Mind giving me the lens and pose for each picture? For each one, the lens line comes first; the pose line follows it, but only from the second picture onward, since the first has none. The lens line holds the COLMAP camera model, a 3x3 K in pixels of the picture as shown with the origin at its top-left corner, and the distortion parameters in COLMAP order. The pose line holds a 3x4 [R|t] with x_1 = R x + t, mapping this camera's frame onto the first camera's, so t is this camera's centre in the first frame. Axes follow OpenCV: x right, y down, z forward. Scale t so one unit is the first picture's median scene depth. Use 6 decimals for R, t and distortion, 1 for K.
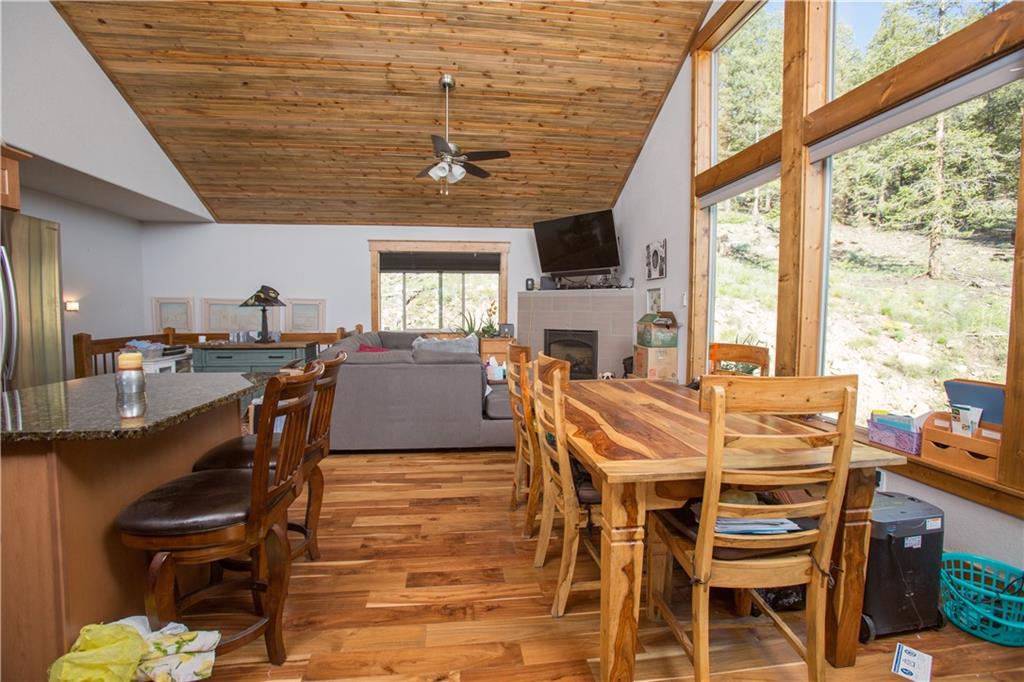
lens RADIAL K [[465.7, 0, 510.8], [0, 465.7, 336.4], [0, 0, 1]] dist [-0.072619, 0.029026]
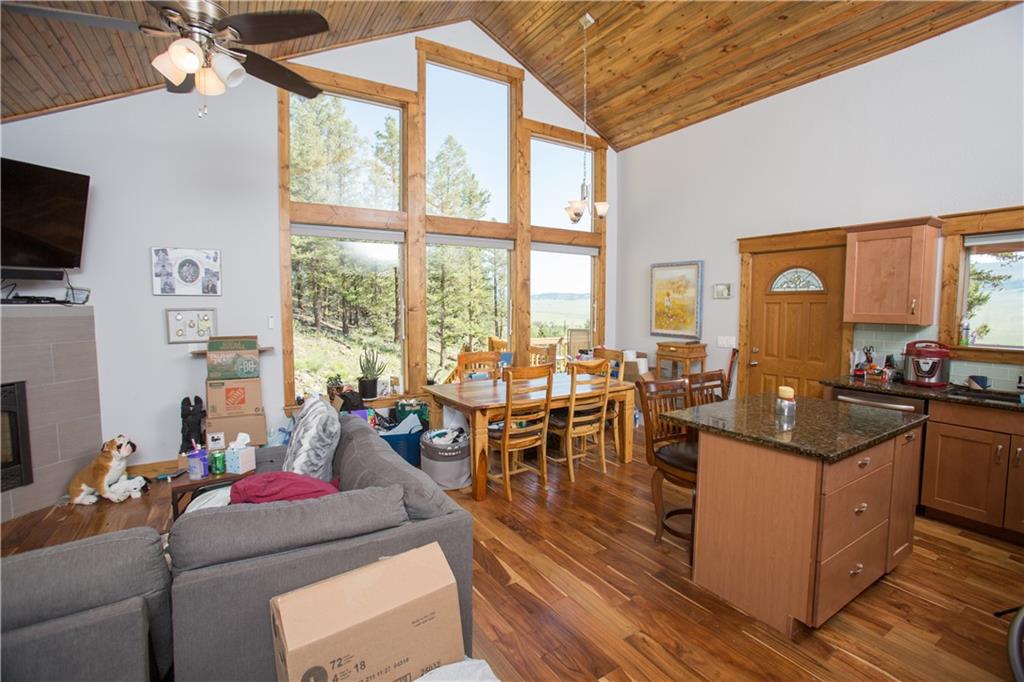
lens RADIAL K [[465.7, 0, 510.8], [0, 465.7, 336.4], [0, 0, 1]] dist [-0.072619, 0.029026]
pose [[-0.414640, -0.067428, 0.907484, -0.581846], [0.047265, 0.994309, 0.095475, -0.097560], [-0.908757, 0.082479, -0.409093, 0.772629]]
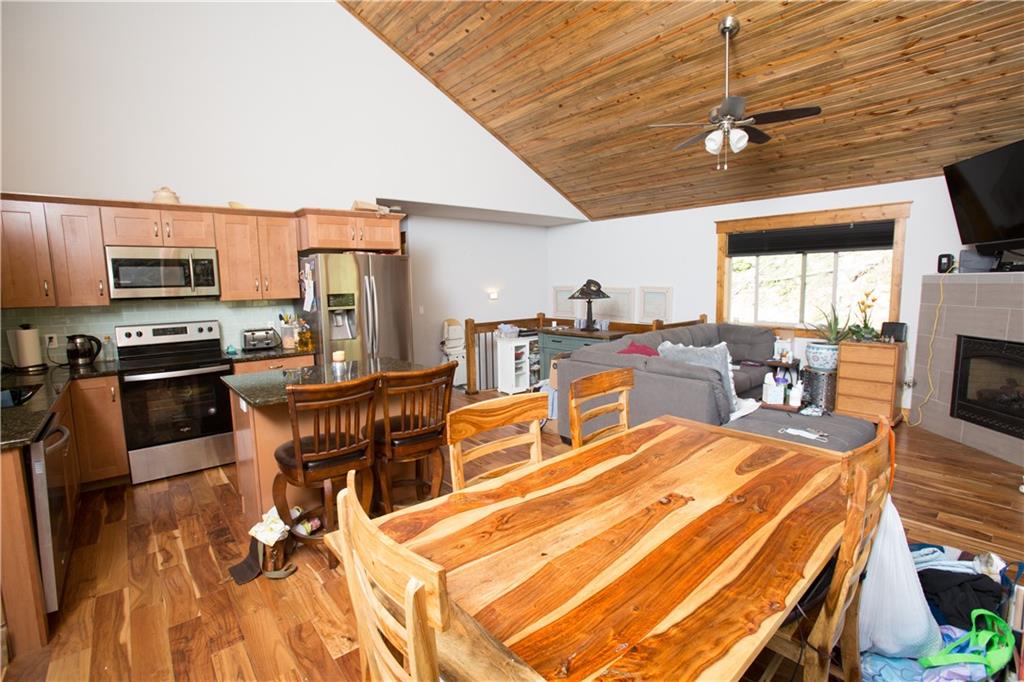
lens RADIAL K [[473.2, 0, 510.2], [0, 473.2, 336.2], [0, 0, 1]] dist [-0.076239, 0.030354]
pose [[0.544023, 0.081292, -0.835123, 0.305937], [-0.027107, 0.996479, 0.079340, -0.055967], [0.838632, -0.020525, 0.544311, 0.192989]]
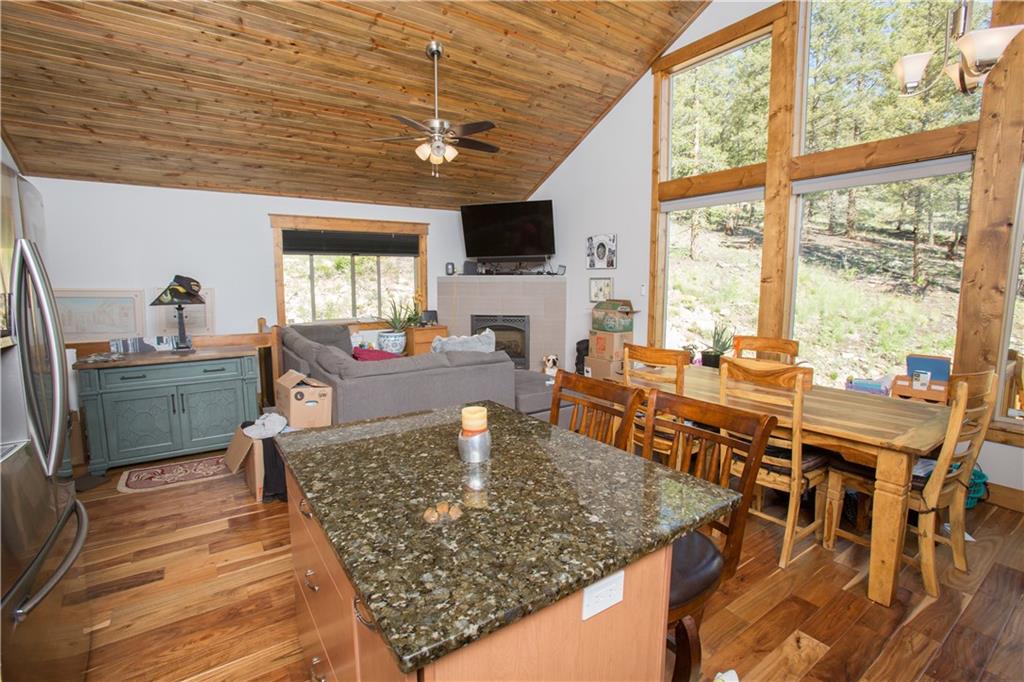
lens RADIAL K [[473.2, 0, 510.2], [0, 473.2, 336.2], [0, 0, 1]] dist [-0.076239, 0.030354]
pose [[0.889174, -0.056467, 0.454072, -0.376437], [0.028205, 0.997233, 0.068783, -0.045153], [-0.456700, -0.048353, 0.888306, 0.084643]]
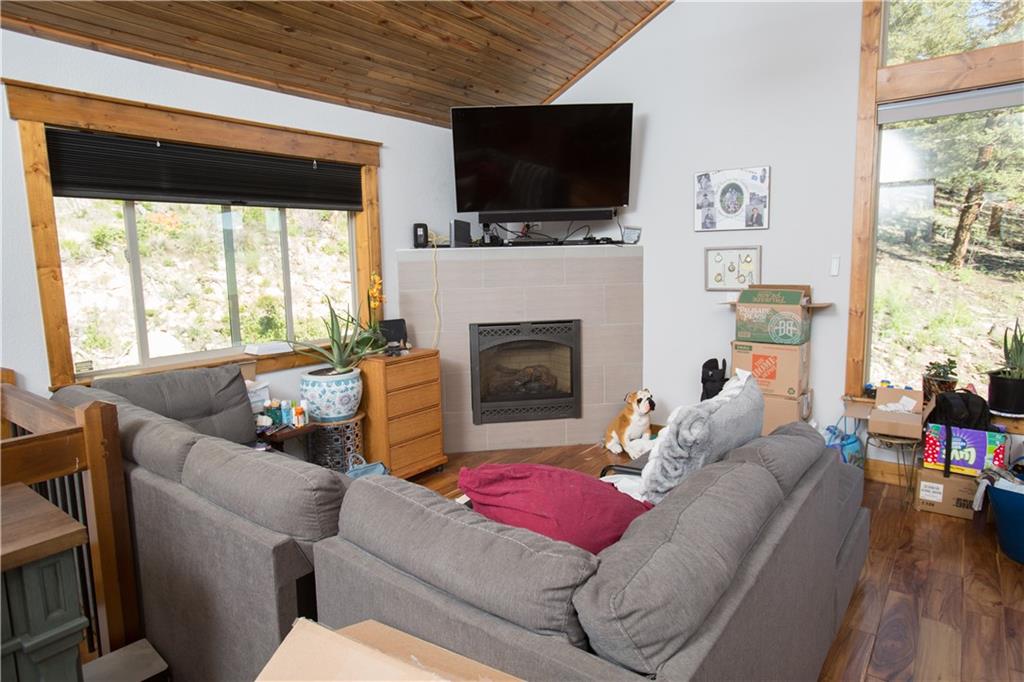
lens RADIAL K [[603.9, 0, 521.5], [0, 603.9, 330.7], [0, 0, 1]] dist [-0.020911, 0.004471]
pose [[0.699910, -0.103996, 0.706619, -0.434505], [0.064638, 0.994506, 0.082340, -0.071830], [-0.711300, -0.011956, 0.702787, 0.594693]]
